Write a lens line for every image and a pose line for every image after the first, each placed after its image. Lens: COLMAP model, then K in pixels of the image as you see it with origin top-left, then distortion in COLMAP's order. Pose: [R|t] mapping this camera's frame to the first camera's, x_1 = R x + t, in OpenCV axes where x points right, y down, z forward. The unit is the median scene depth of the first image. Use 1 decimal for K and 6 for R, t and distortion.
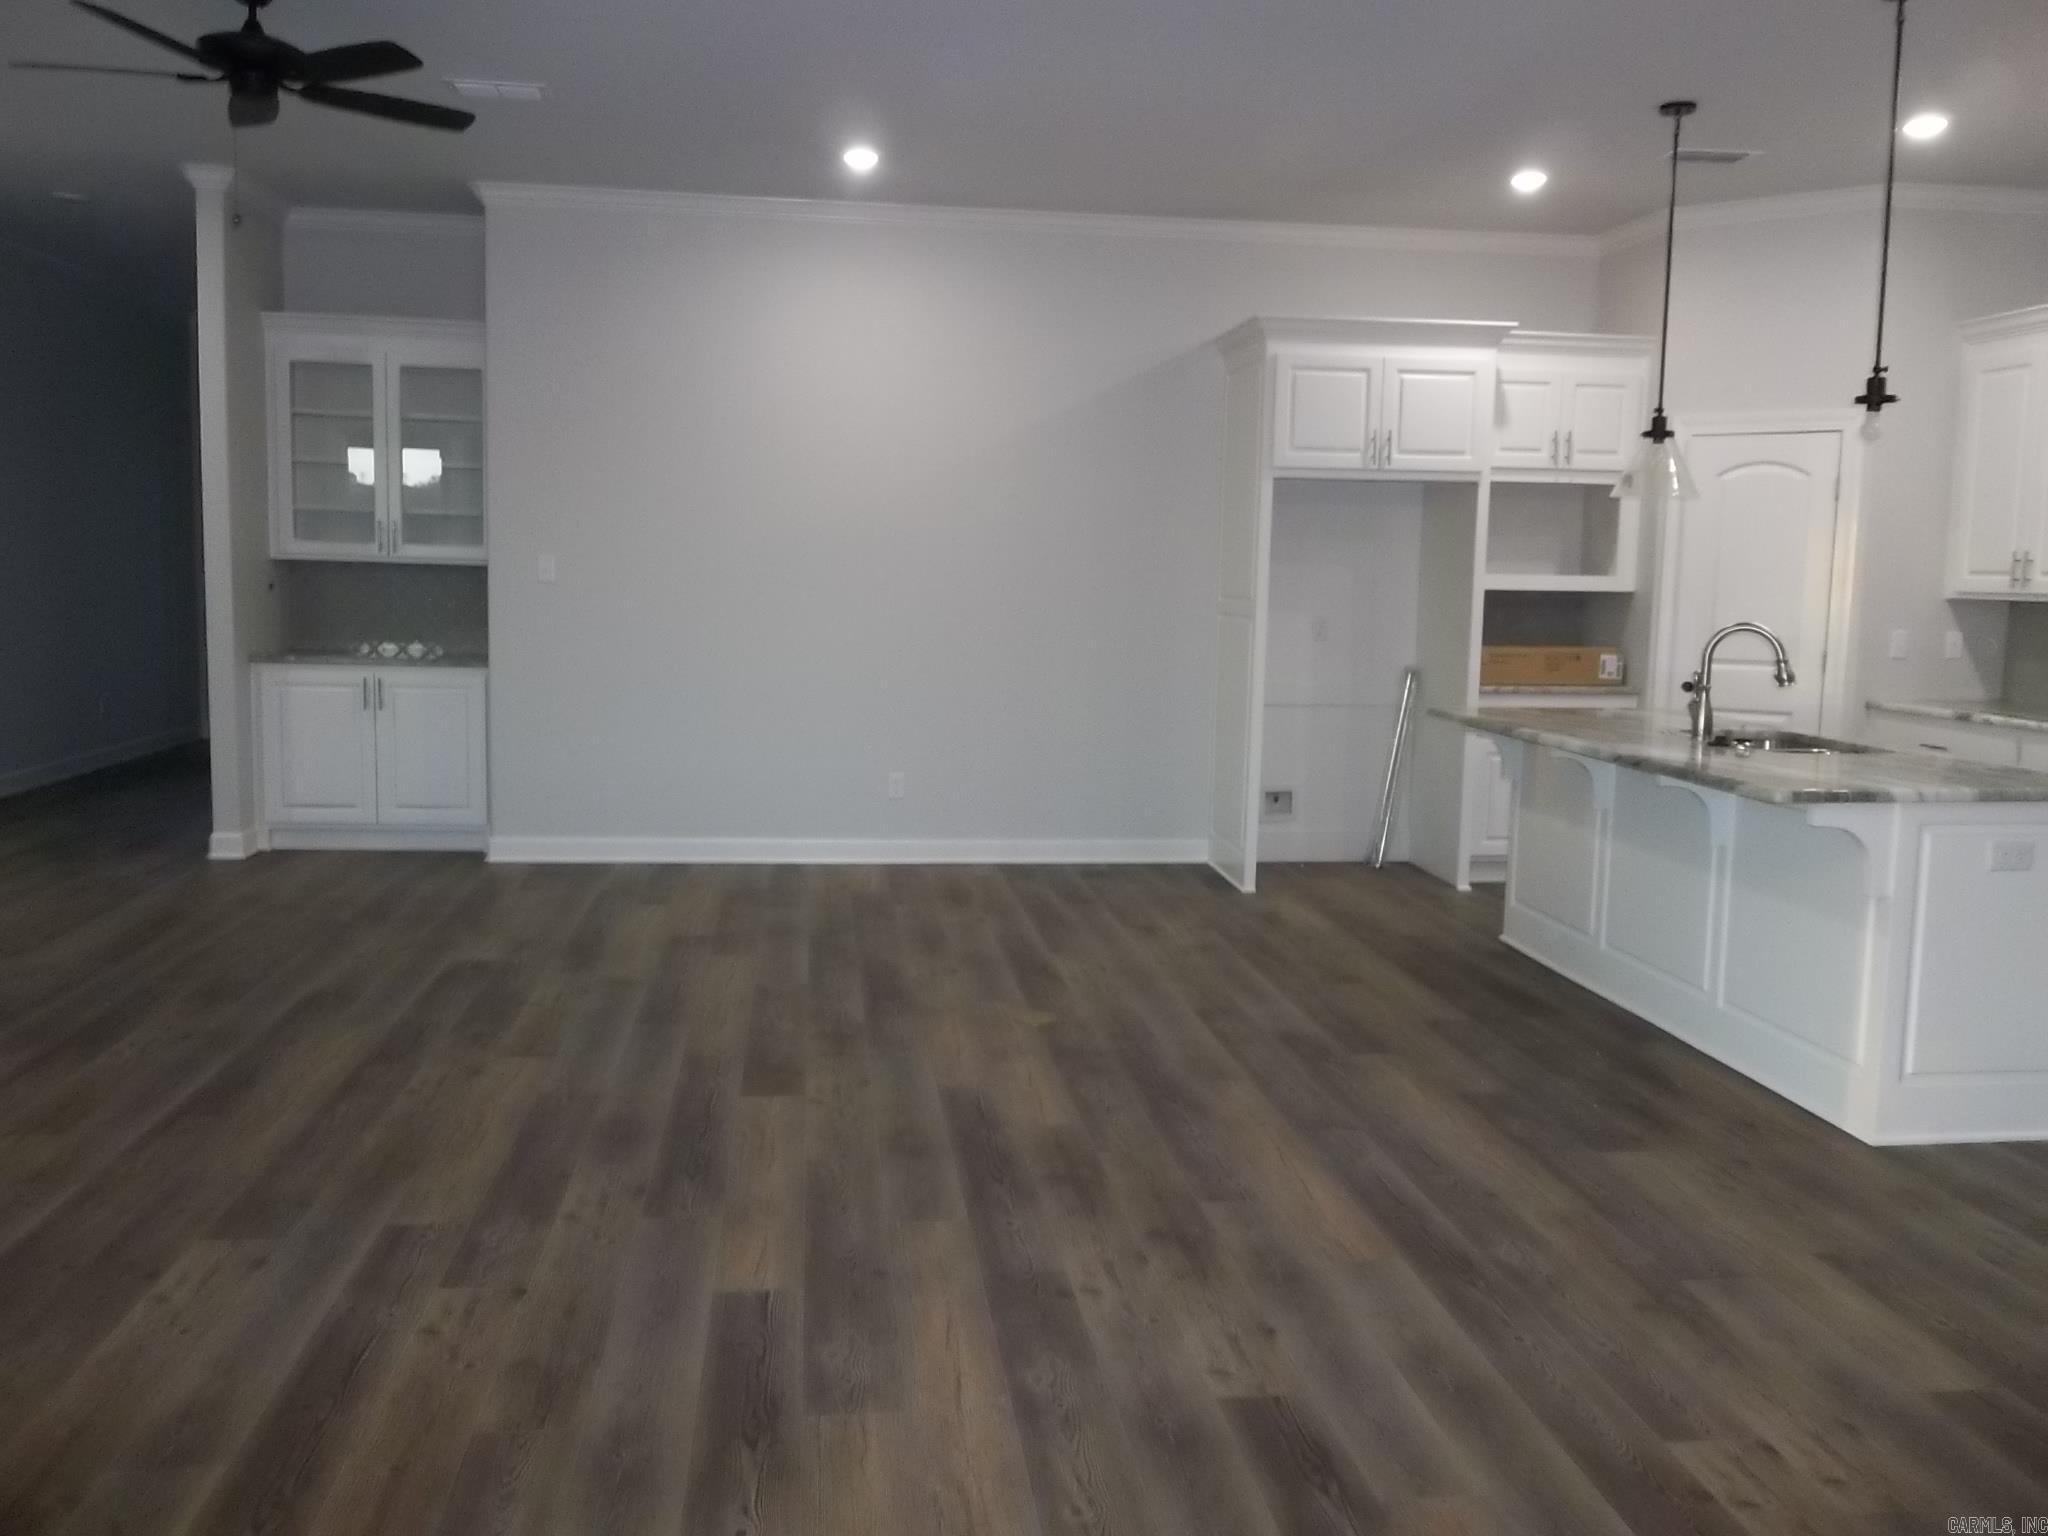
lens RADIAL K [[1657.0, 0, 995.2], [0, 1657.0, 770.2], [0, 0, 1]] dist [-0.012799, 0.016570]
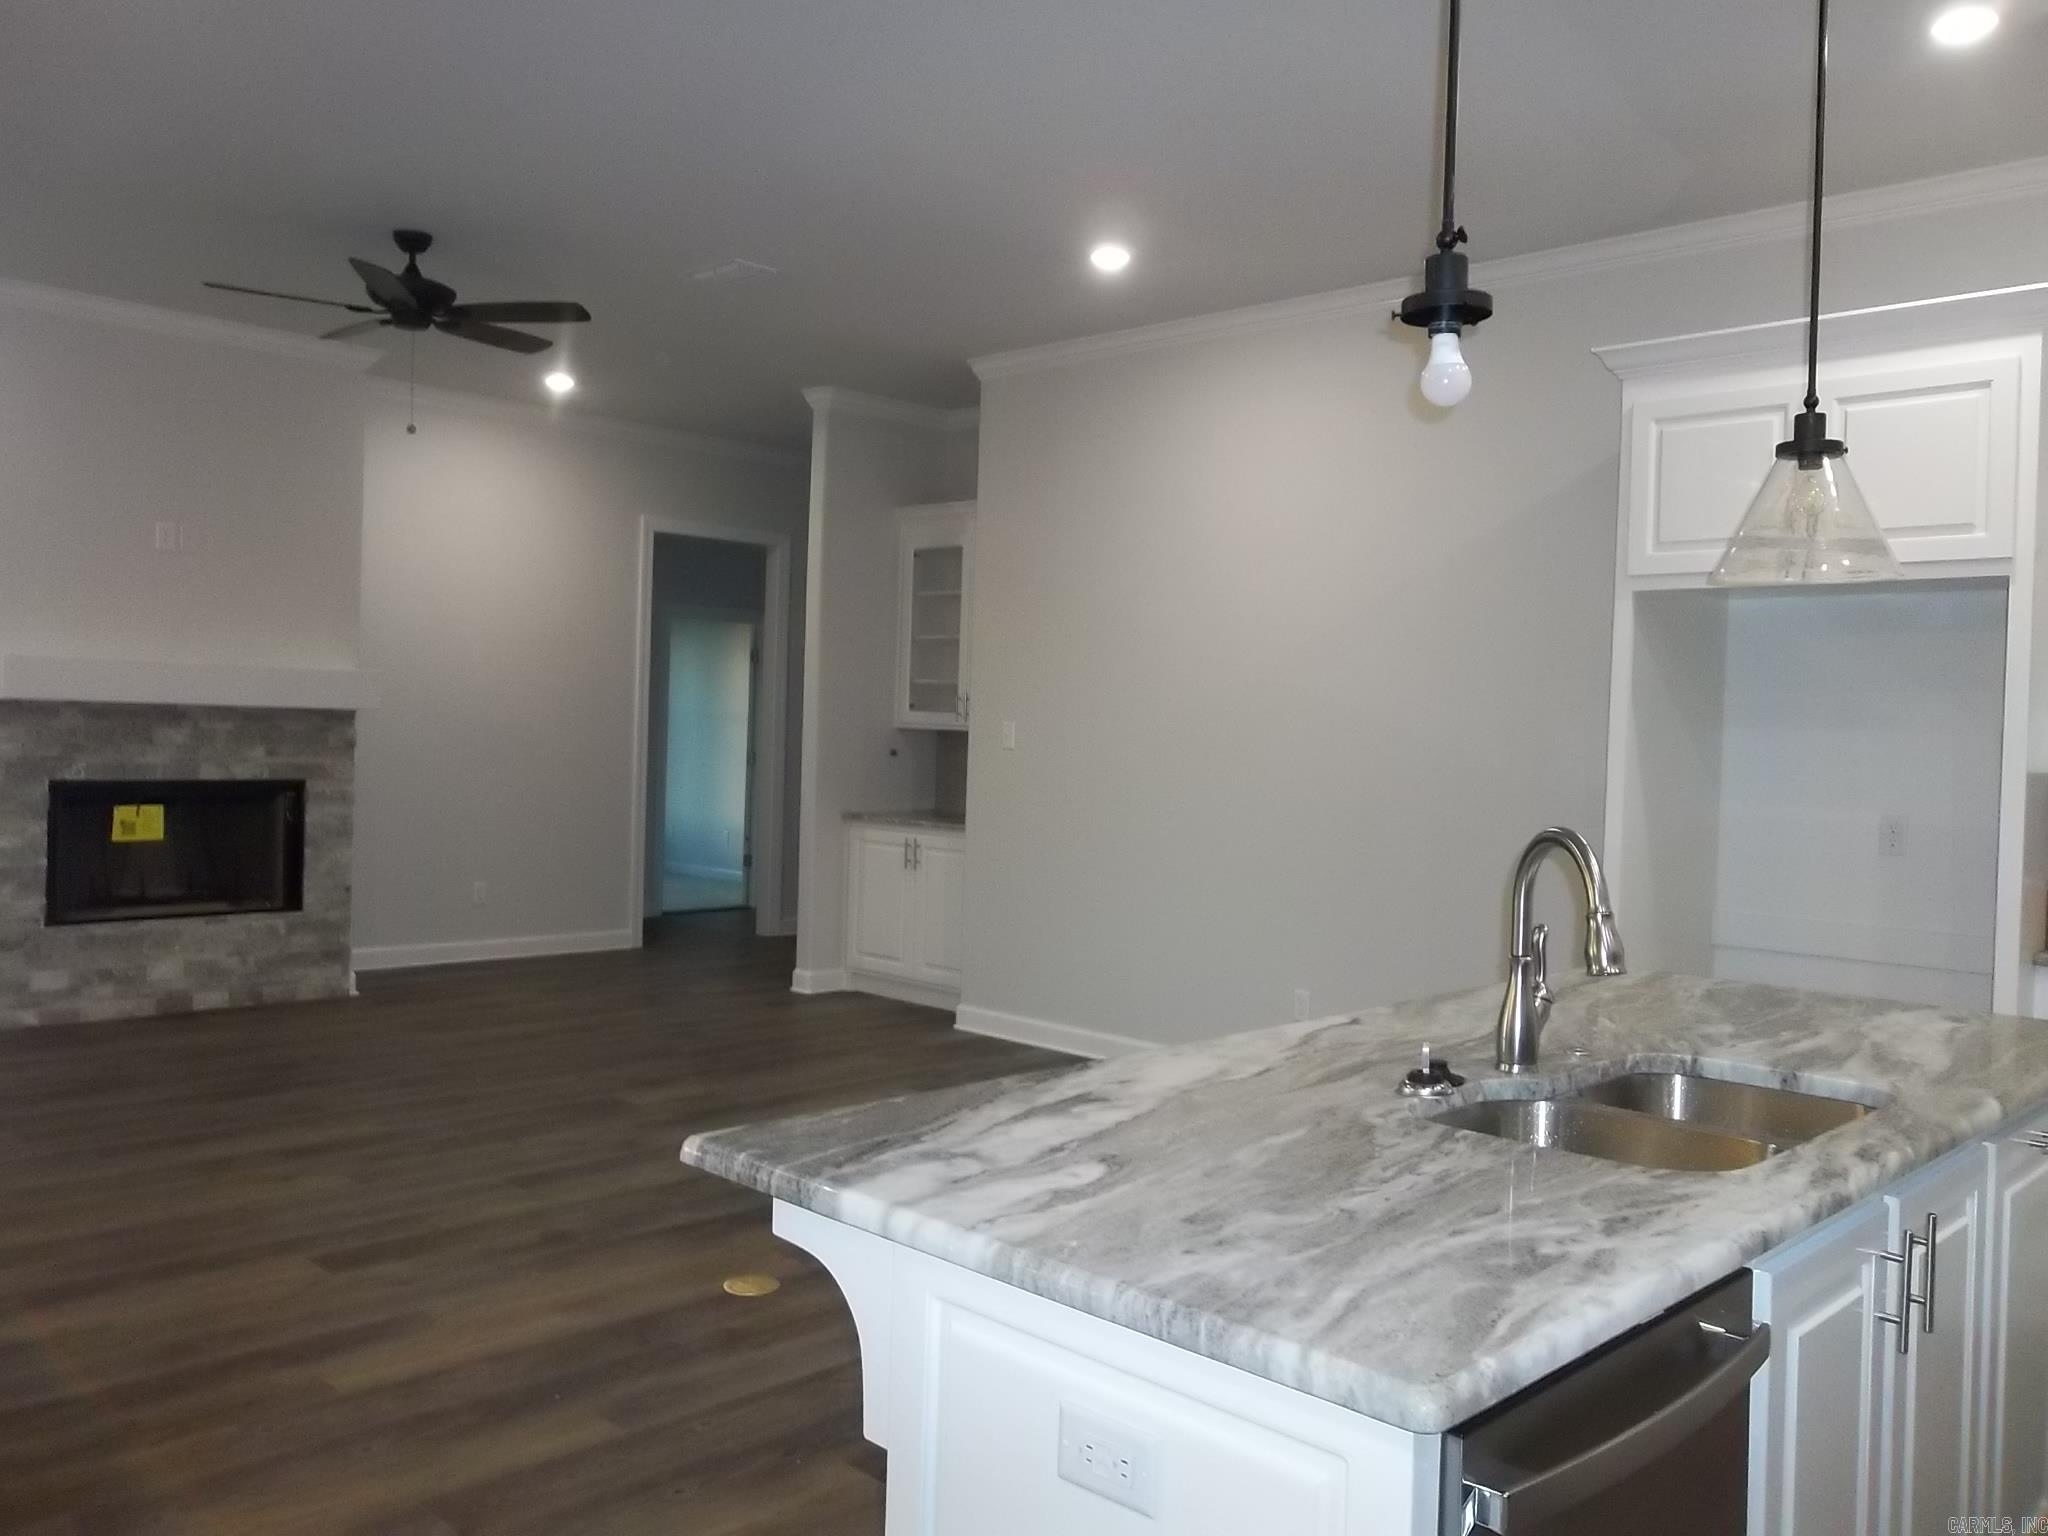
lens RADIAL K [[1657.0, 0, 1029.3], [0, 1657.0, 775.4], [0, 0, 1]] dist [-0.012799, 0.016570]
pose [[0.627068, 0.020999, -0.778682, 0.577344], [-0.113051, 0.991506, -0.064301, -0.043667], [0.770717, 0.128352, 0.624116, 0.475371]]
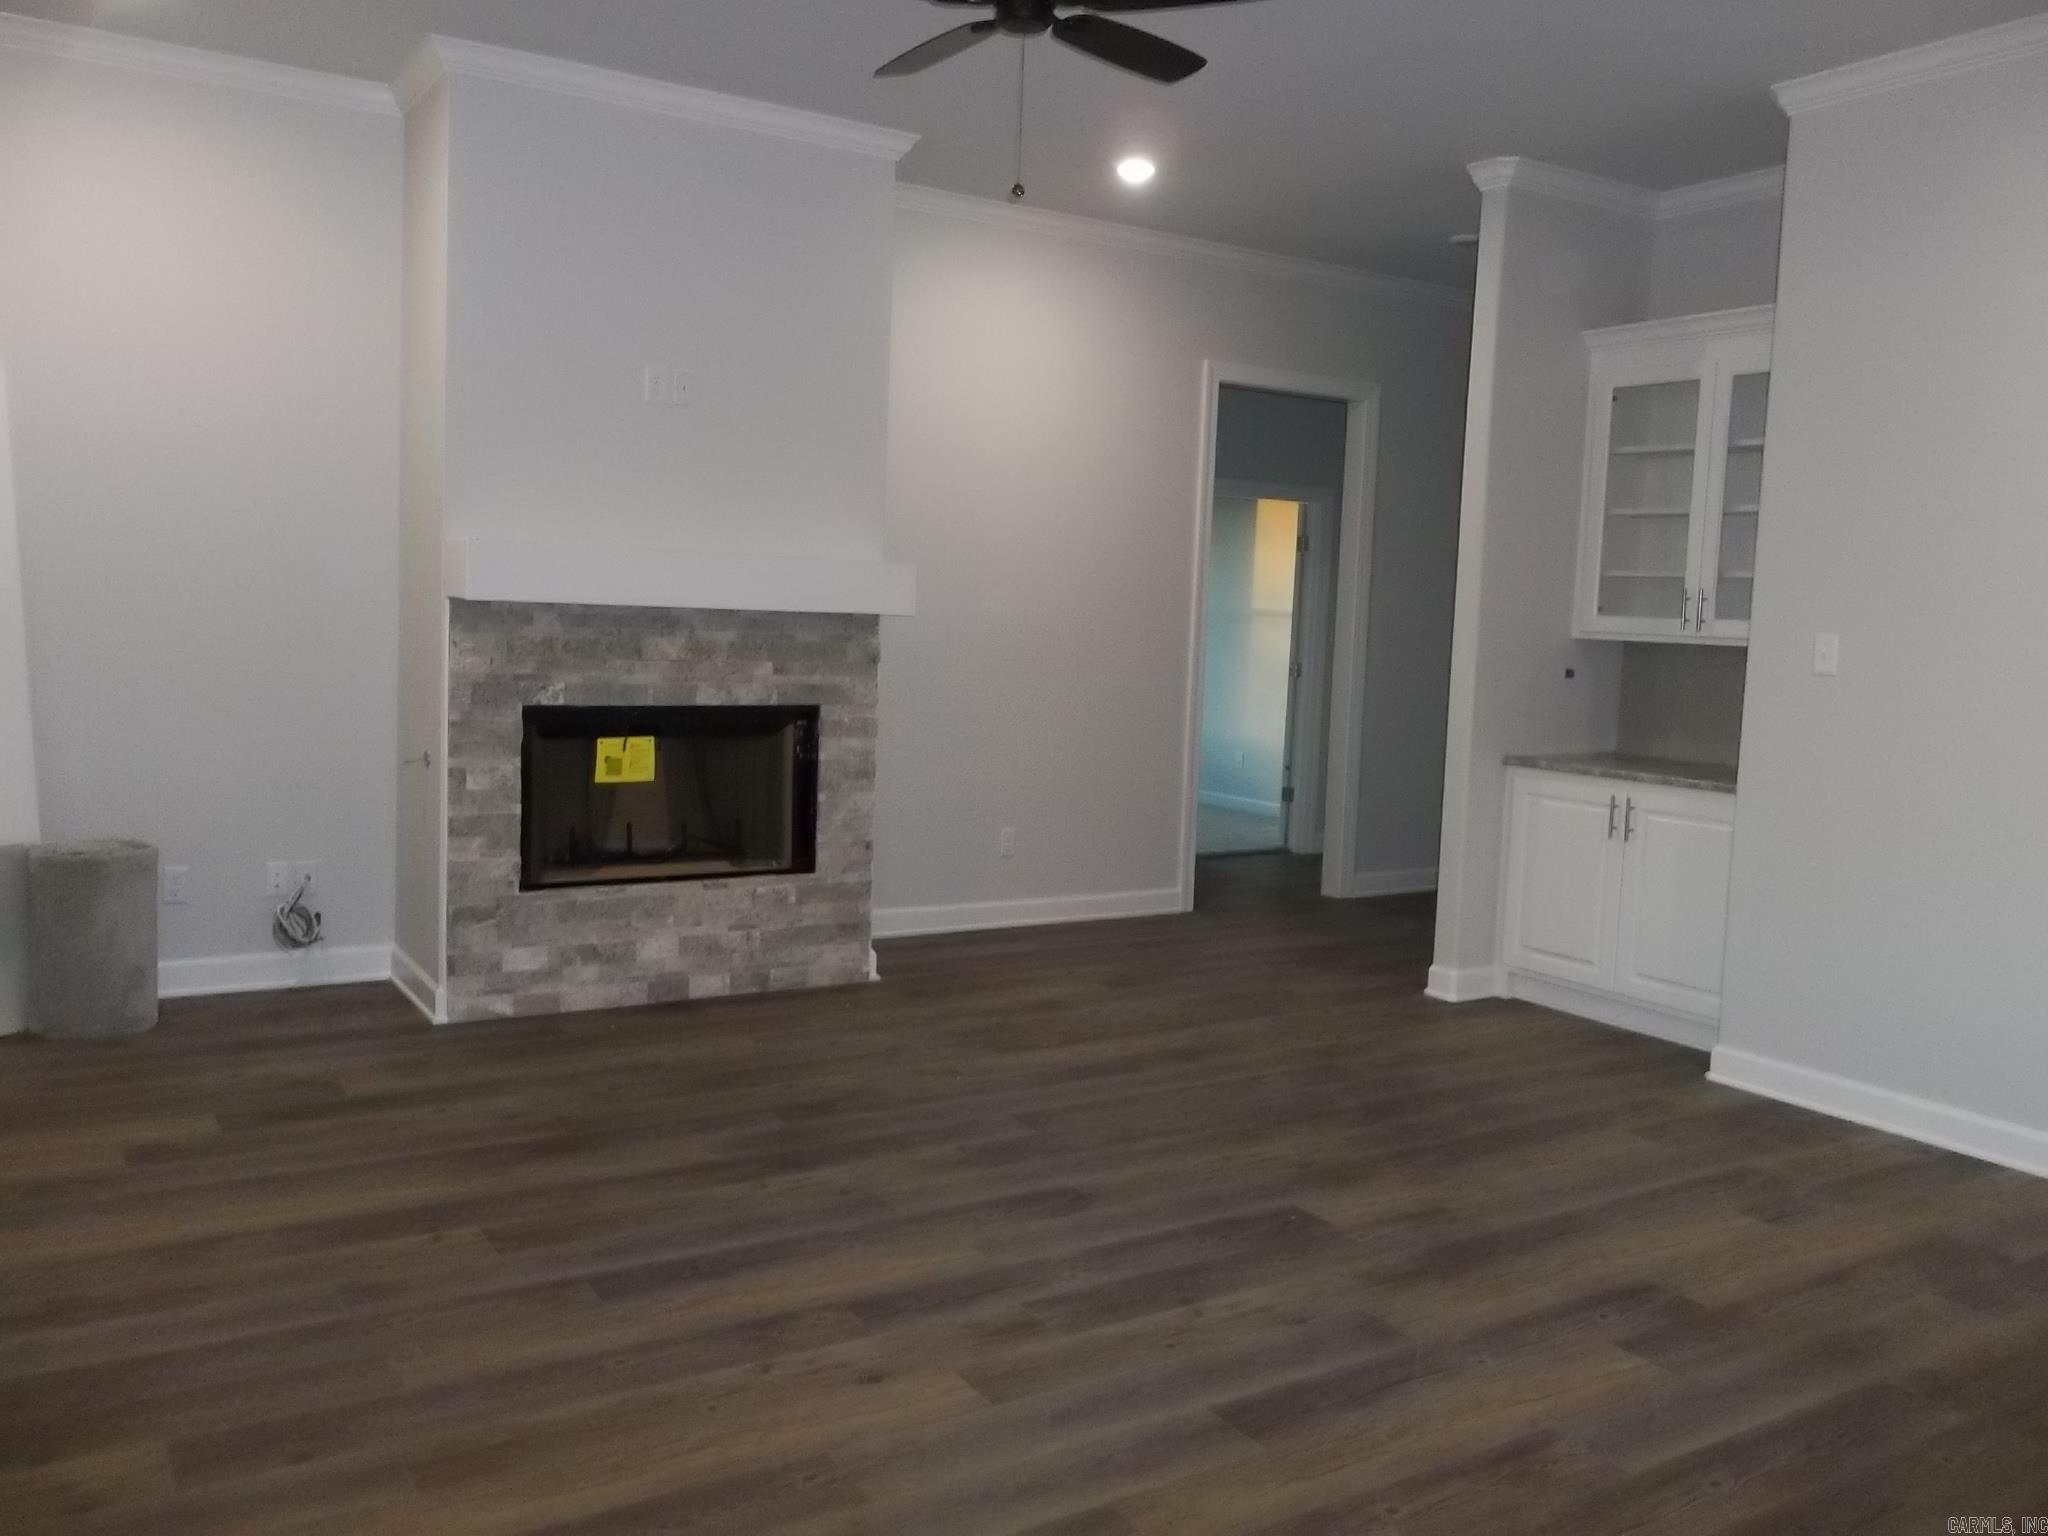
lens RADIAL K [[1657.0, 0, 1020.1], [0, 1657.0, 759.1], [0, 0, 1]] dist [-0.012799, 0.016570]
pose [[0.427040, 0.075731, -0.901056, 0.209243], [-0.133939, 0.990792, 0.019795, -0.061237], [0.894258, 0.112233, 0.433252, 0.519871]]
